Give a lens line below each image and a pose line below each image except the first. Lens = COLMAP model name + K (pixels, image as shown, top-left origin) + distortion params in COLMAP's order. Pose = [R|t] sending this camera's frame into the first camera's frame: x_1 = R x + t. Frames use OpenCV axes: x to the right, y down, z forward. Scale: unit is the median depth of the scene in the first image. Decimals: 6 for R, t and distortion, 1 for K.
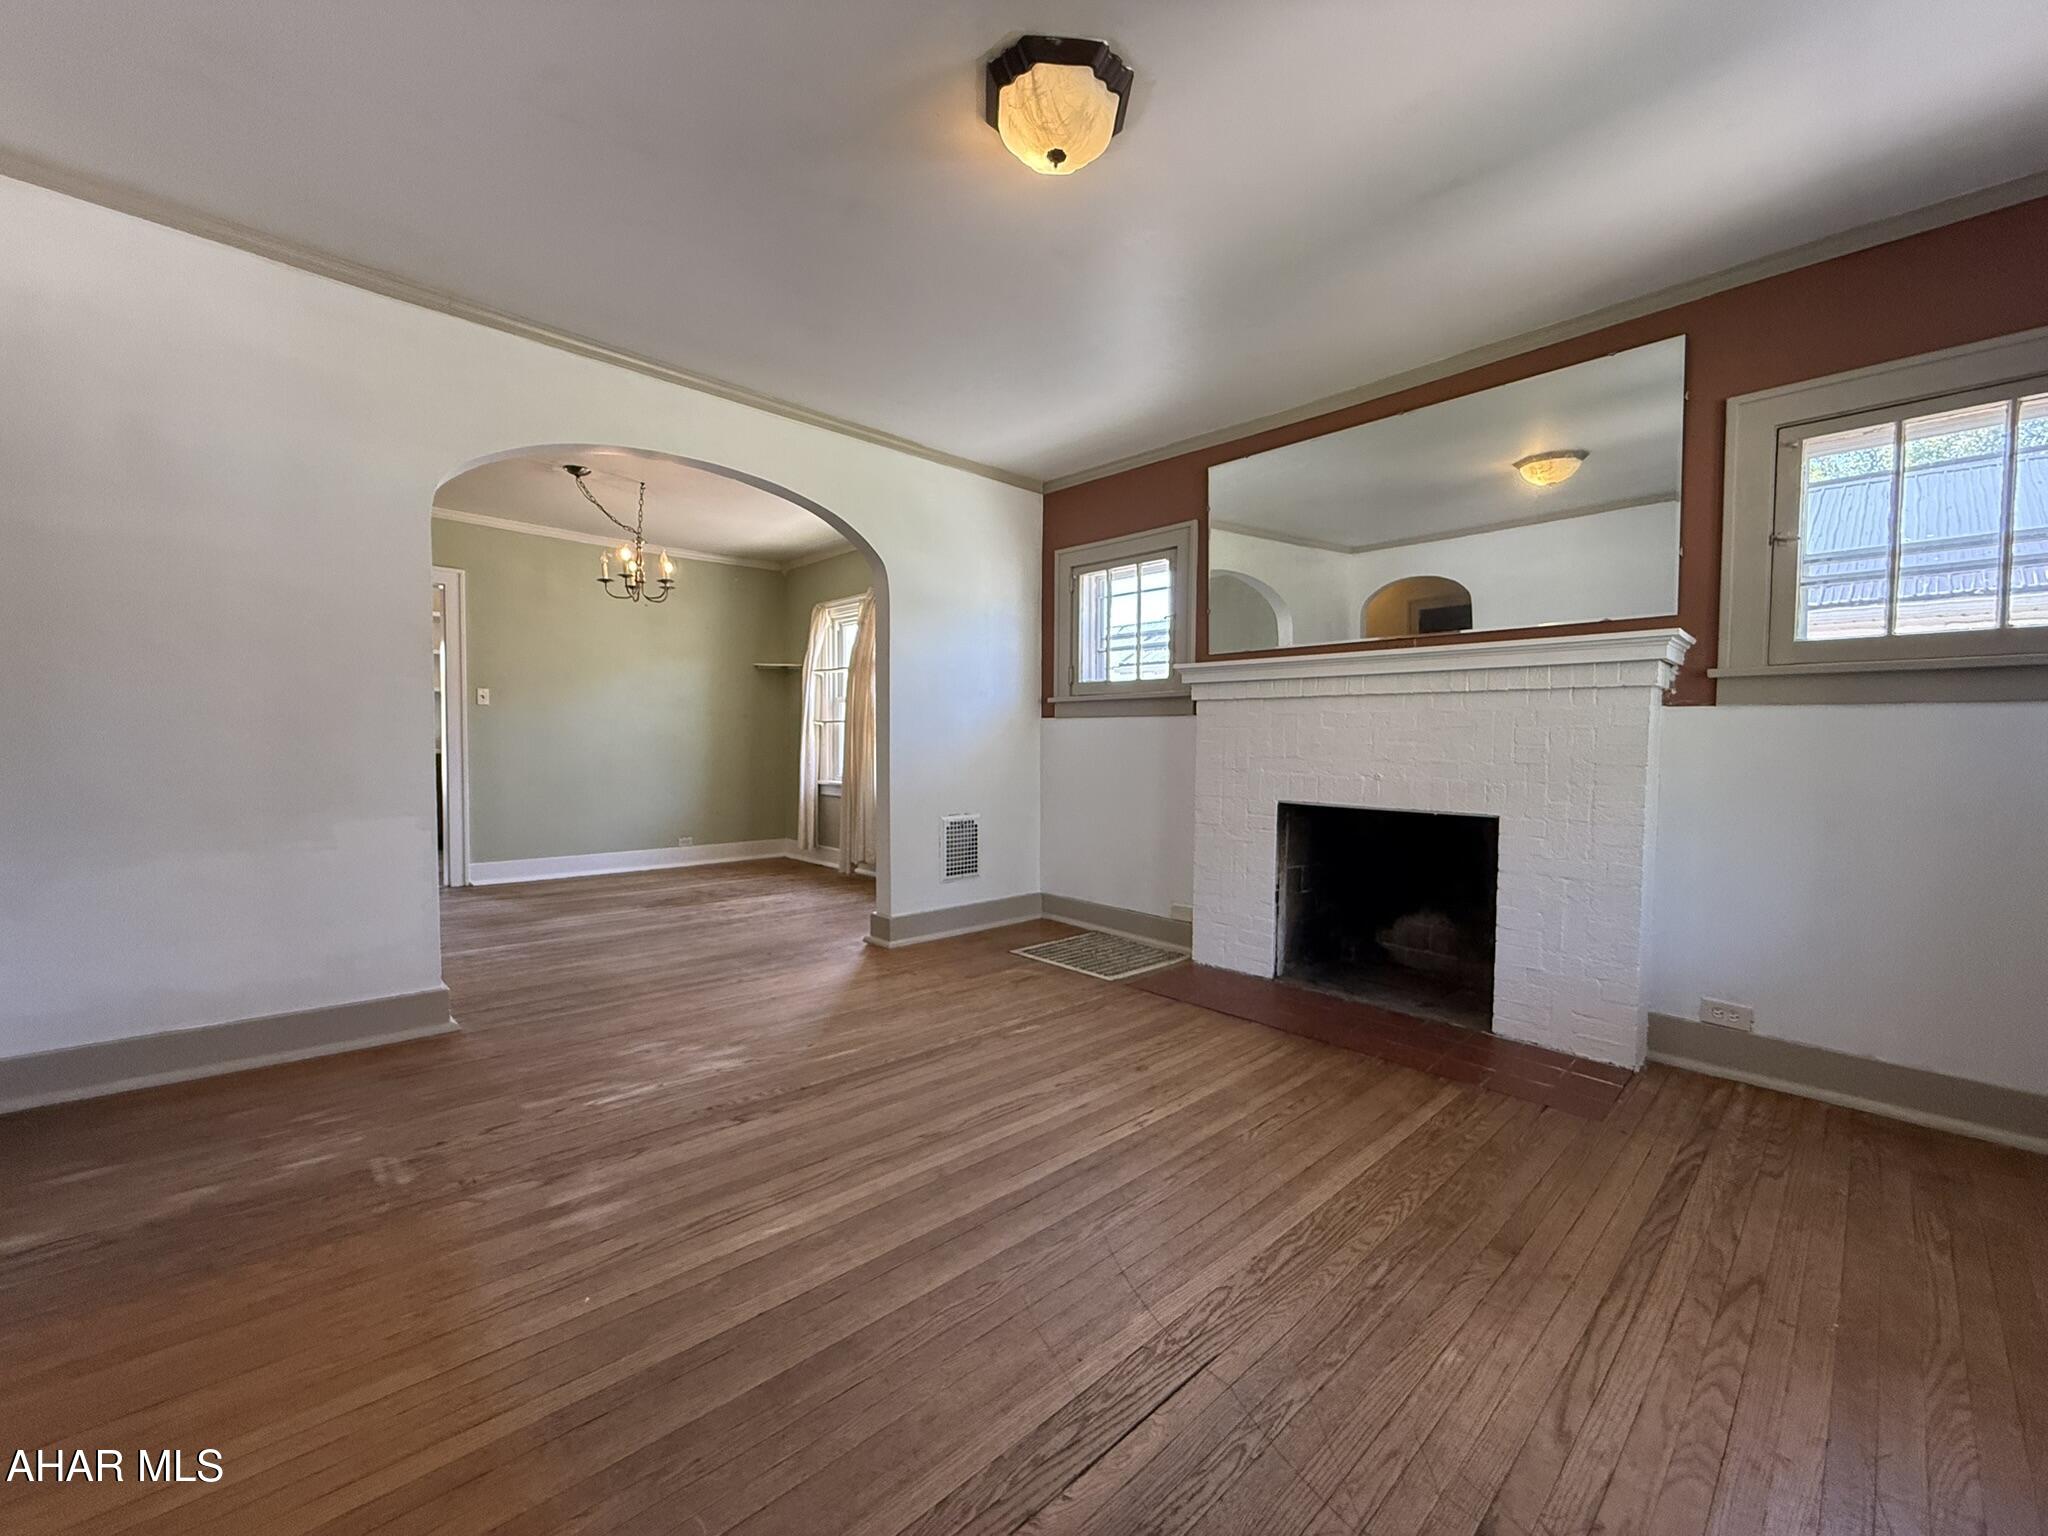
lens RADIAL K [[815.2, 0, 1018.6], [0, 815.2, 770.0], [0, 0, 1]] dist [-0.000967, -0.000072]
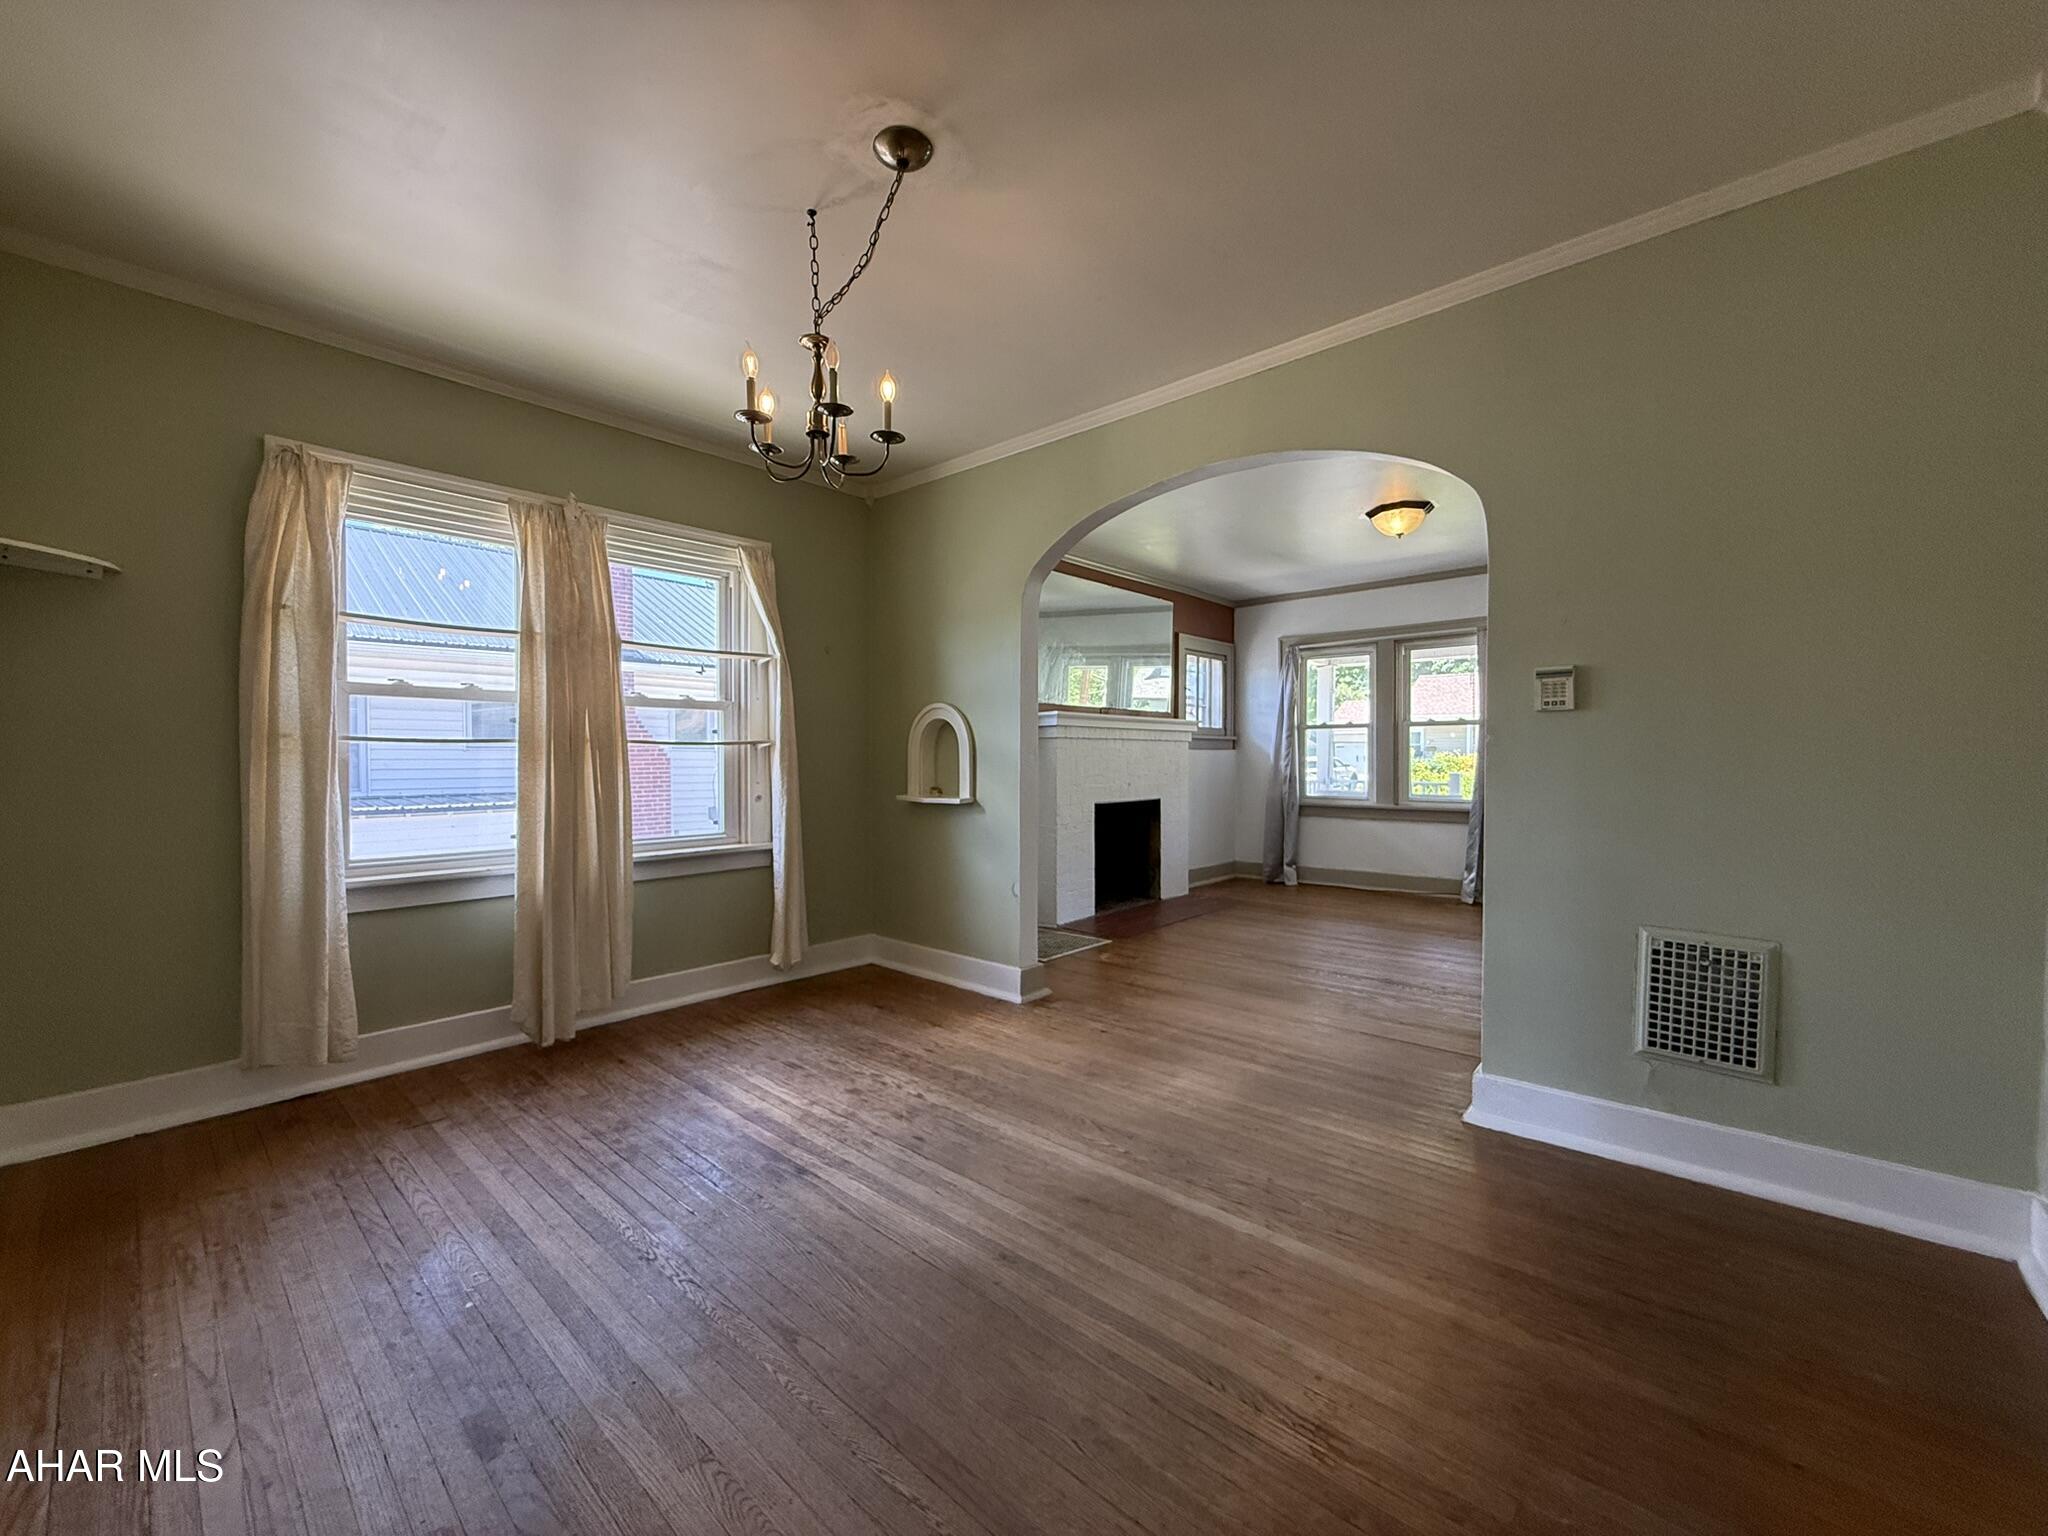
lens RADIAL K [[815.2, 0, 1021.7], [0, 815.2, 765.8], [0, 0, 1]] dist [-0.000967, -0.000072]
pose [[-0.090921, -0.022898, 0.995595, -1.483995], [0.033679, 0.999093, 0.026054, -0.094819], [-0.995288, 0.035900, -0.090068, 1.518242]]
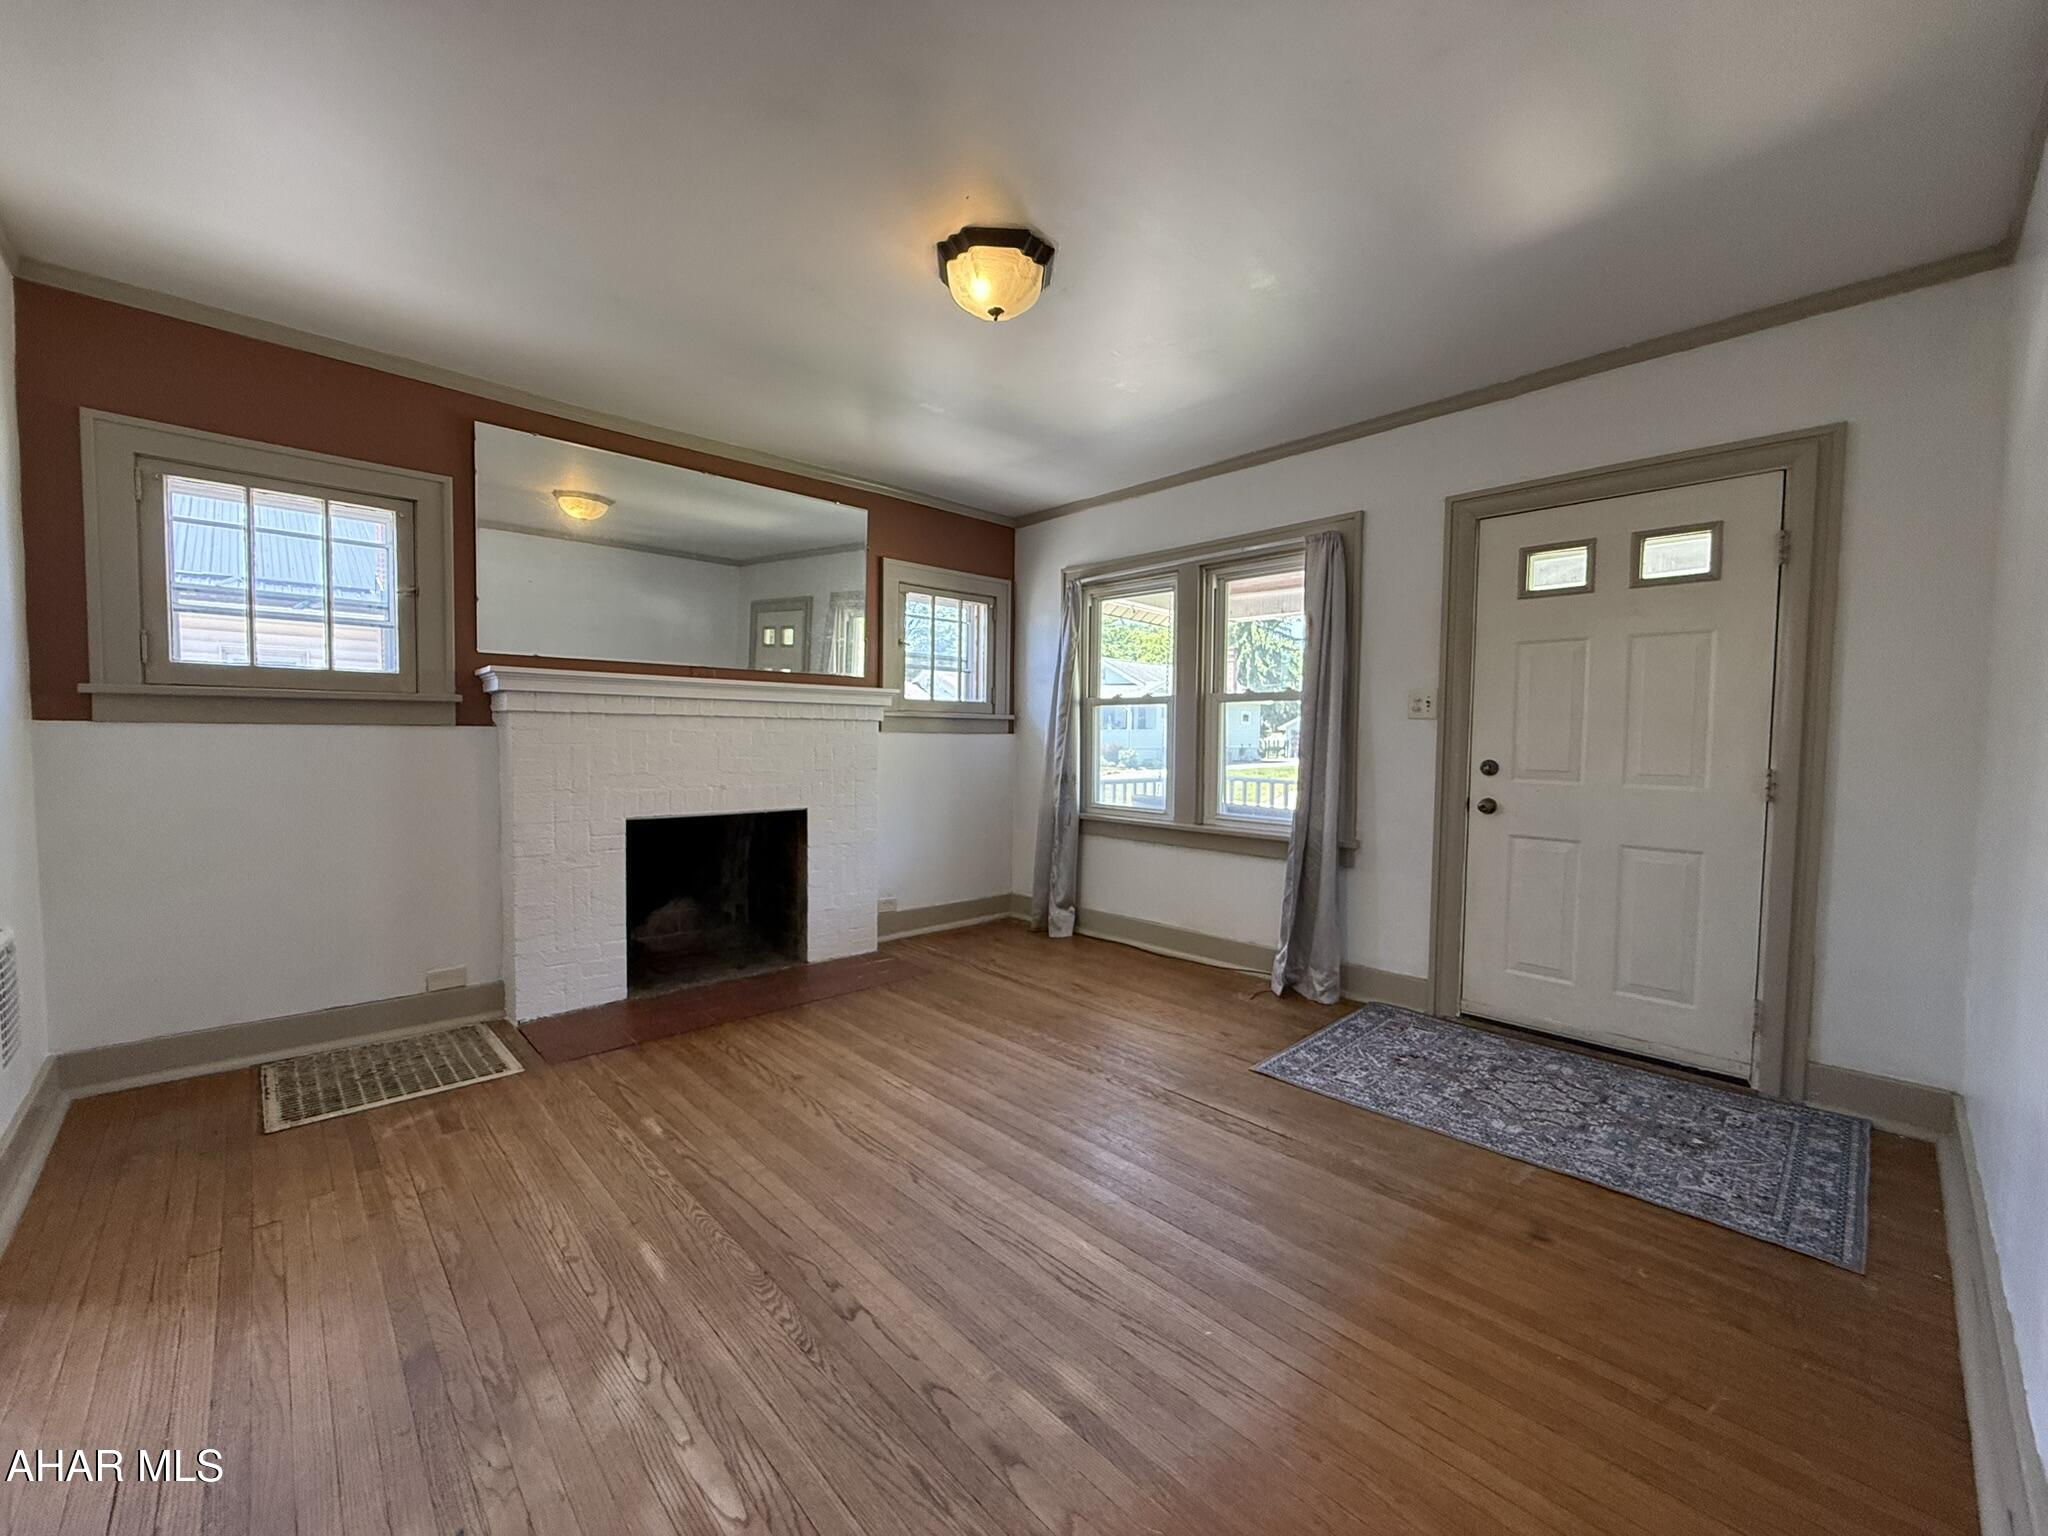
lens RADIAL K [[815.2, 0, 1016.2], [0, 815.2, 769.8], [0, 0, 1]] dist [-0.000967, -0.000072]
pose [[0.000550, -0.054657, 0.998505, -0.783582], [0.022470, 0.998254, 0.054631, -0.075698], [-0.999747, 0.022406, 0.001777, 0.621534]]
